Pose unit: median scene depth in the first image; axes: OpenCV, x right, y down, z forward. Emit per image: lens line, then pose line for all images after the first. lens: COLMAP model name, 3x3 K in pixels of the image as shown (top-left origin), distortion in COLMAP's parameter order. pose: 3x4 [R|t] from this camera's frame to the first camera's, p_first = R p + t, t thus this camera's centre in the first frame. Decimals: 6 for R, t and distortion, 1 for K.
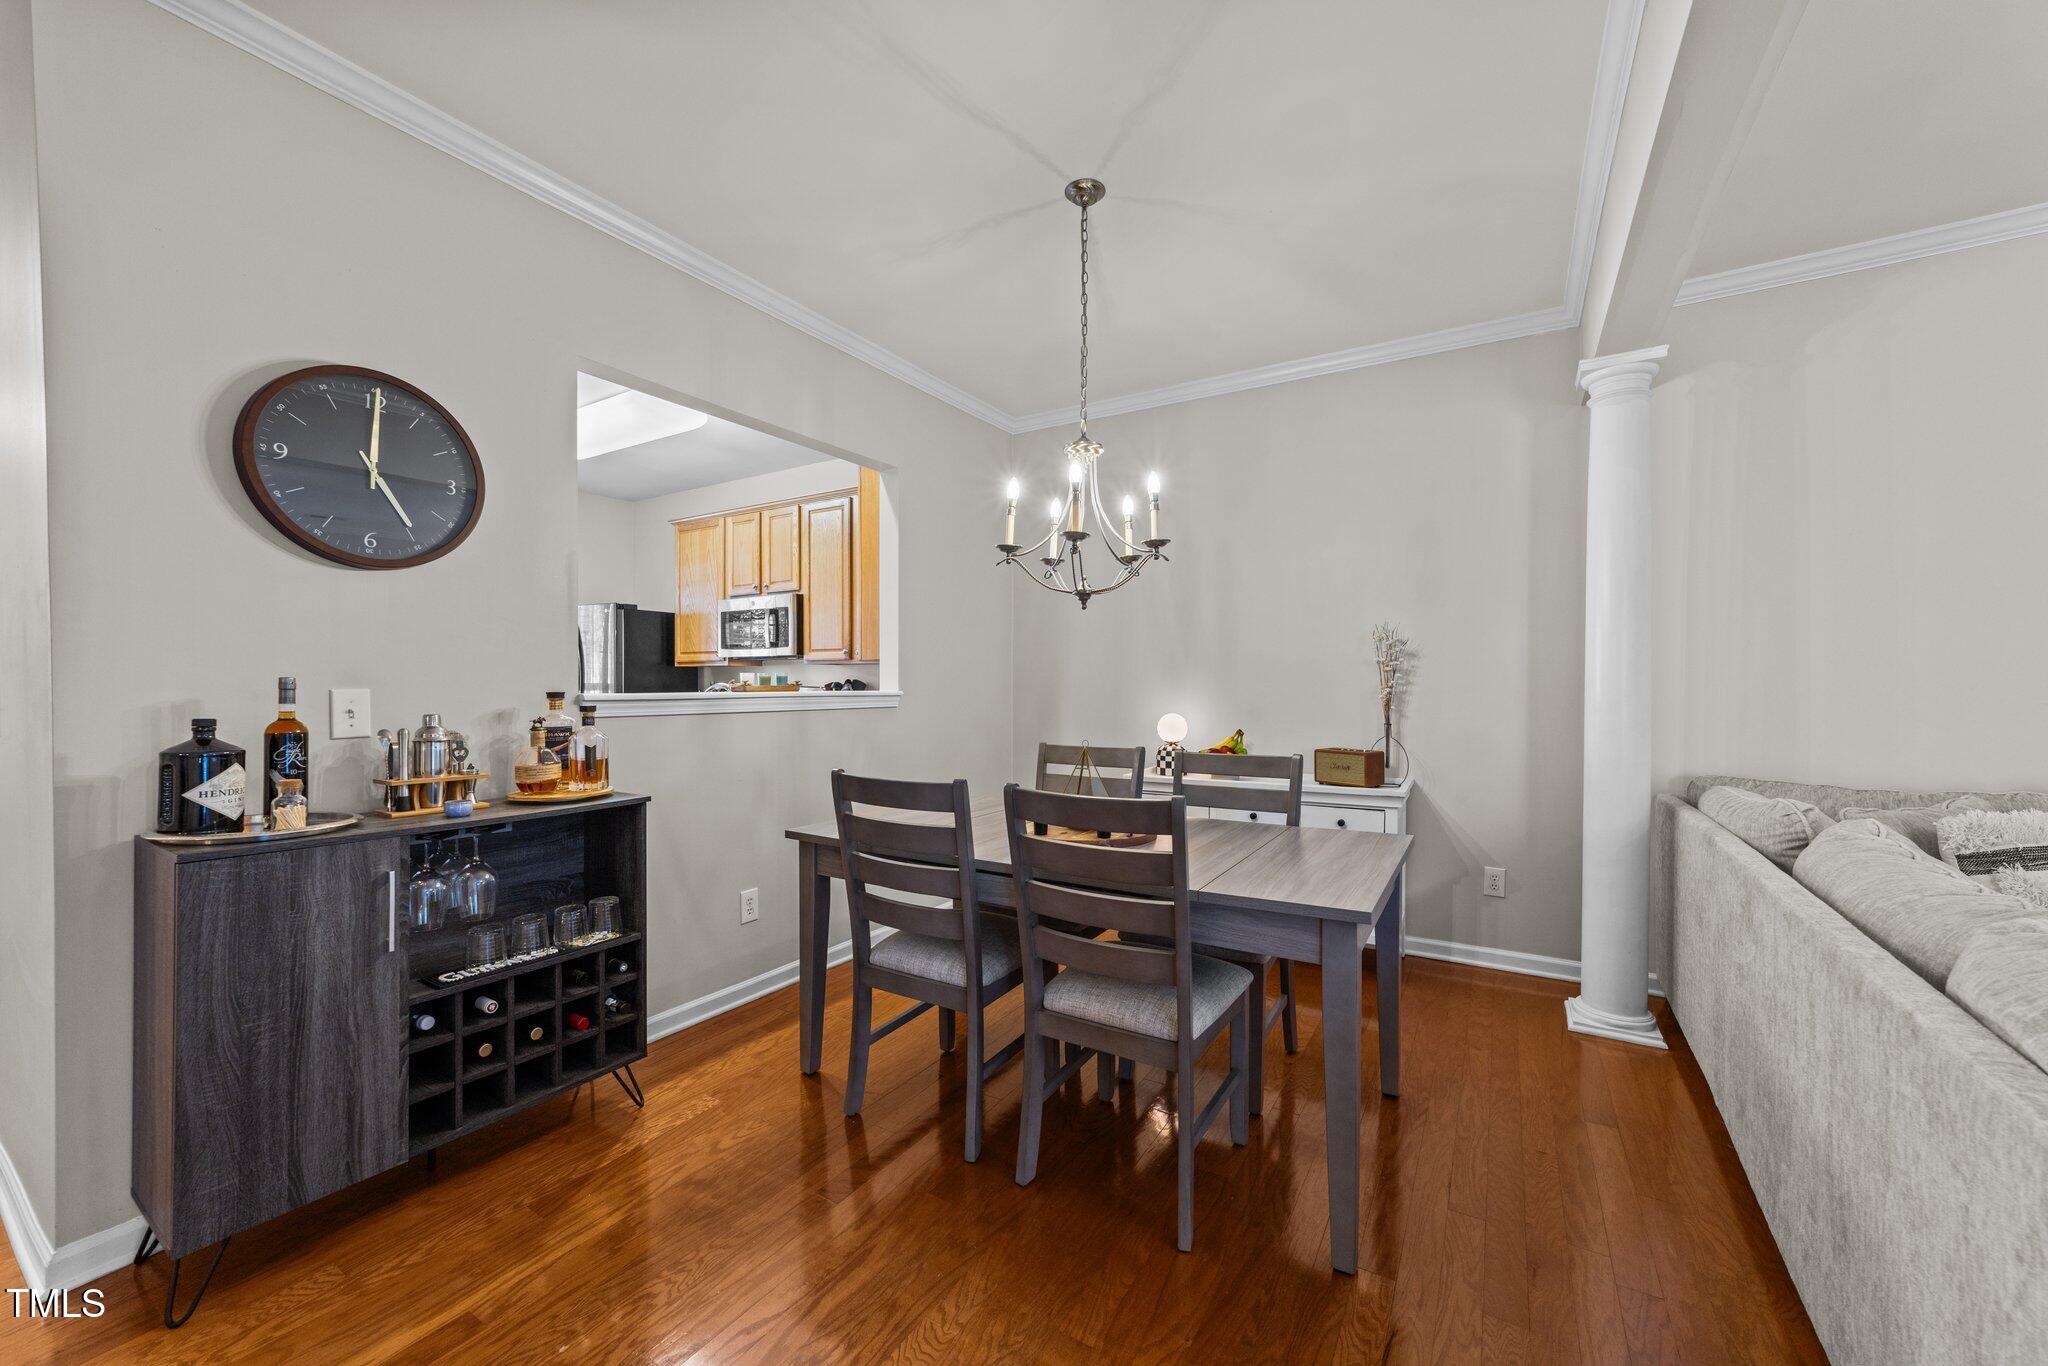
lens RADIAL K [[785.5, 0, 1025.6], [0, 785.5, 687.4], [0, 0, 1]] dist [0.000707, 0.000030]
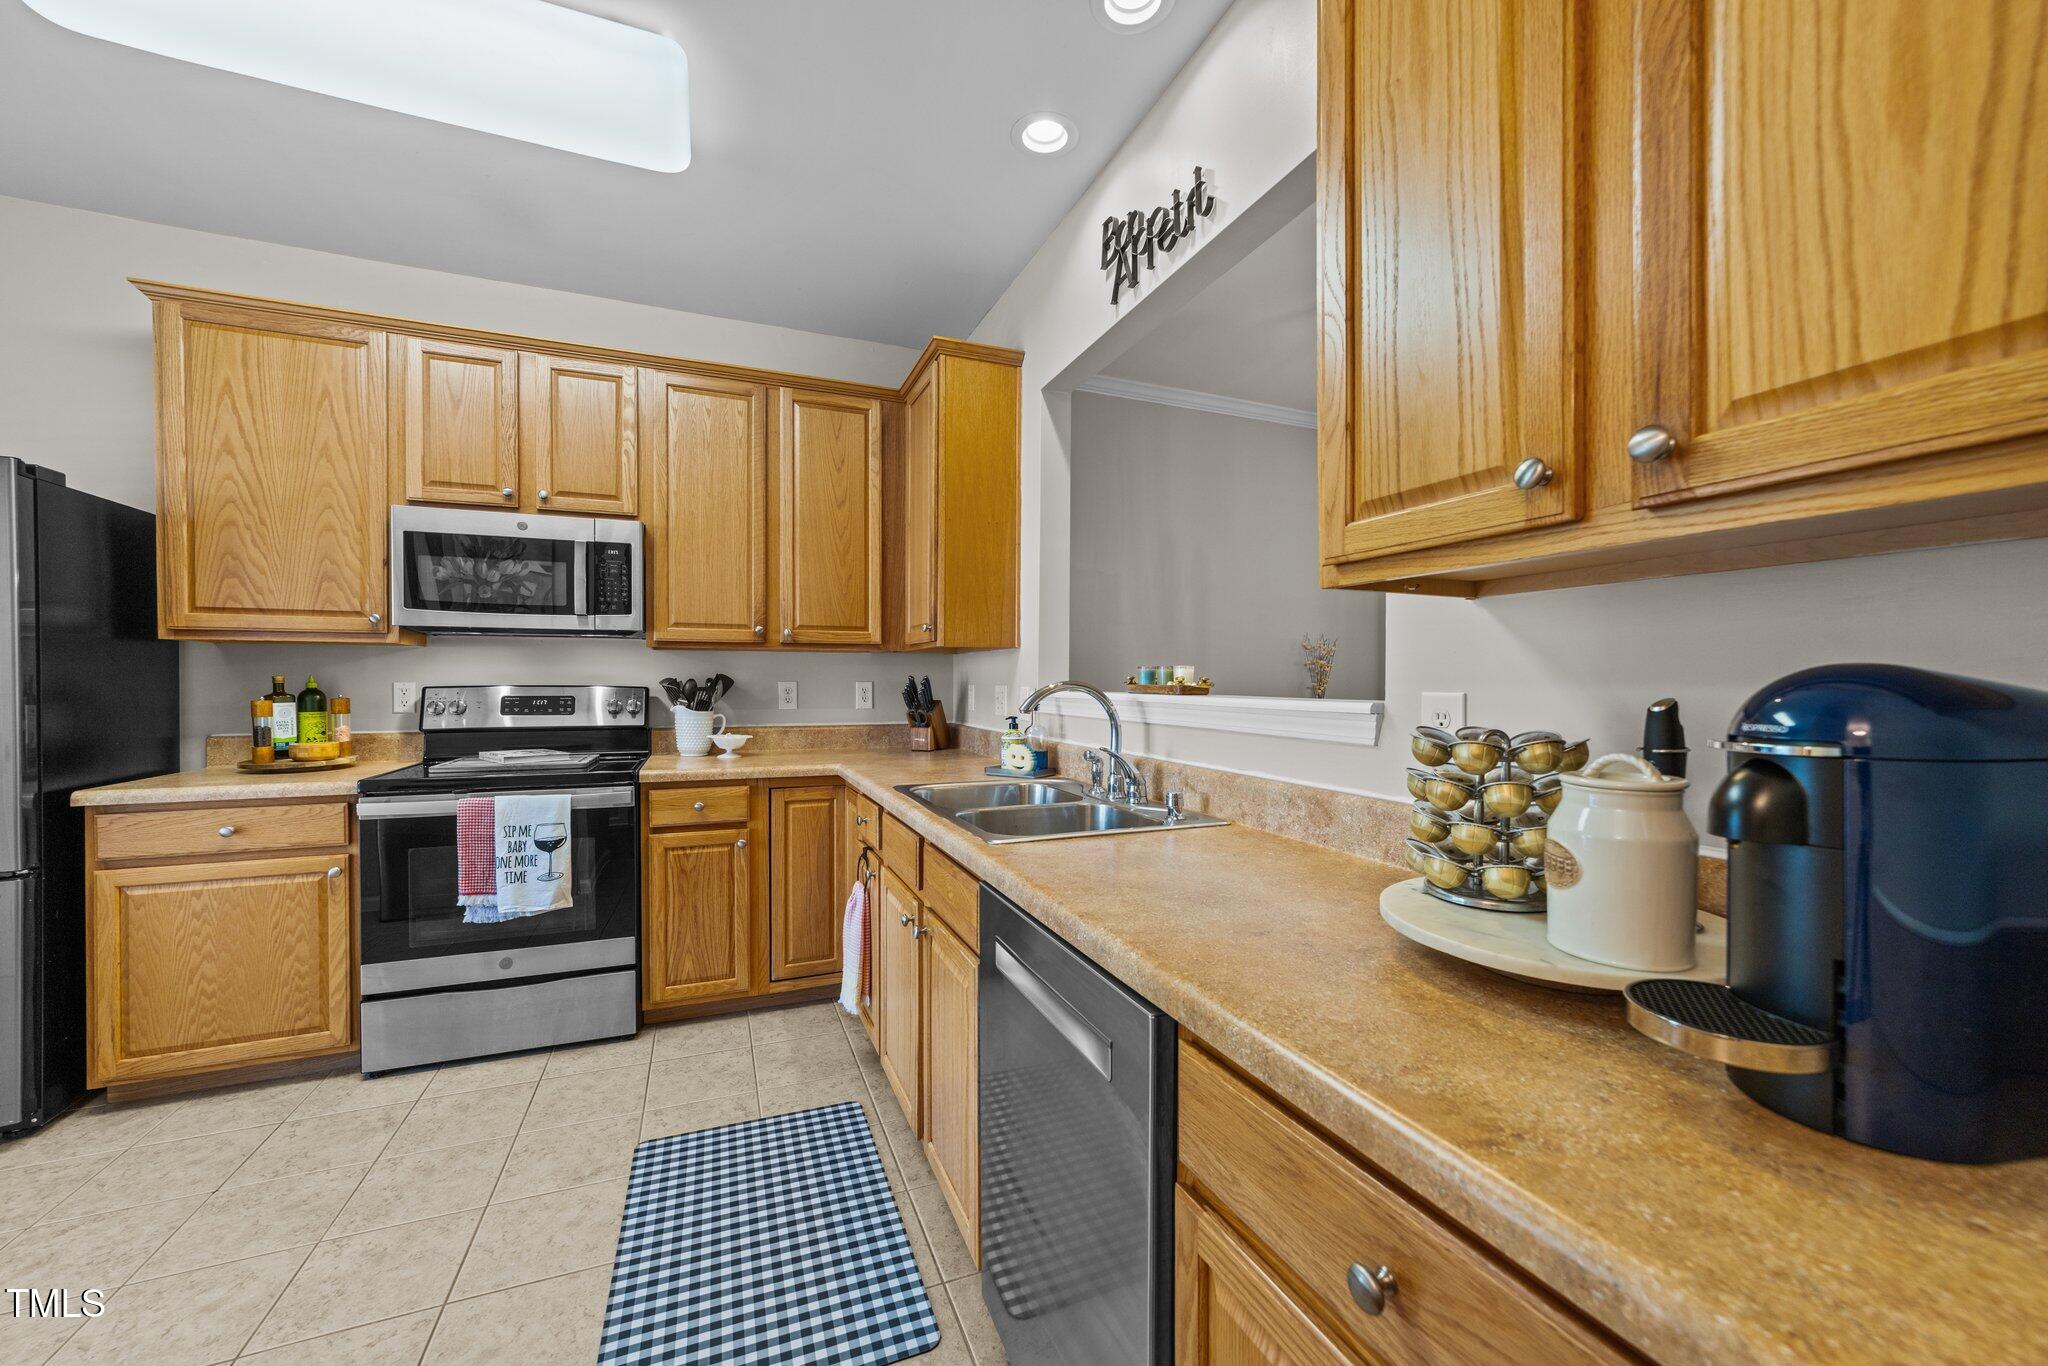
lens RADIAL K [[785.5, 0, 1028.2], [0, 785.5, 680.6], [0, 0, 1]] dist [0.000707, 0.000030]
pose [[0.579234, -0.003070, 0.815156, -0.560249], [-0.003398, 0.999975, 0.006181, -0.009690], [-0.815155, -0.006350, 0.579209, 0.423704]]
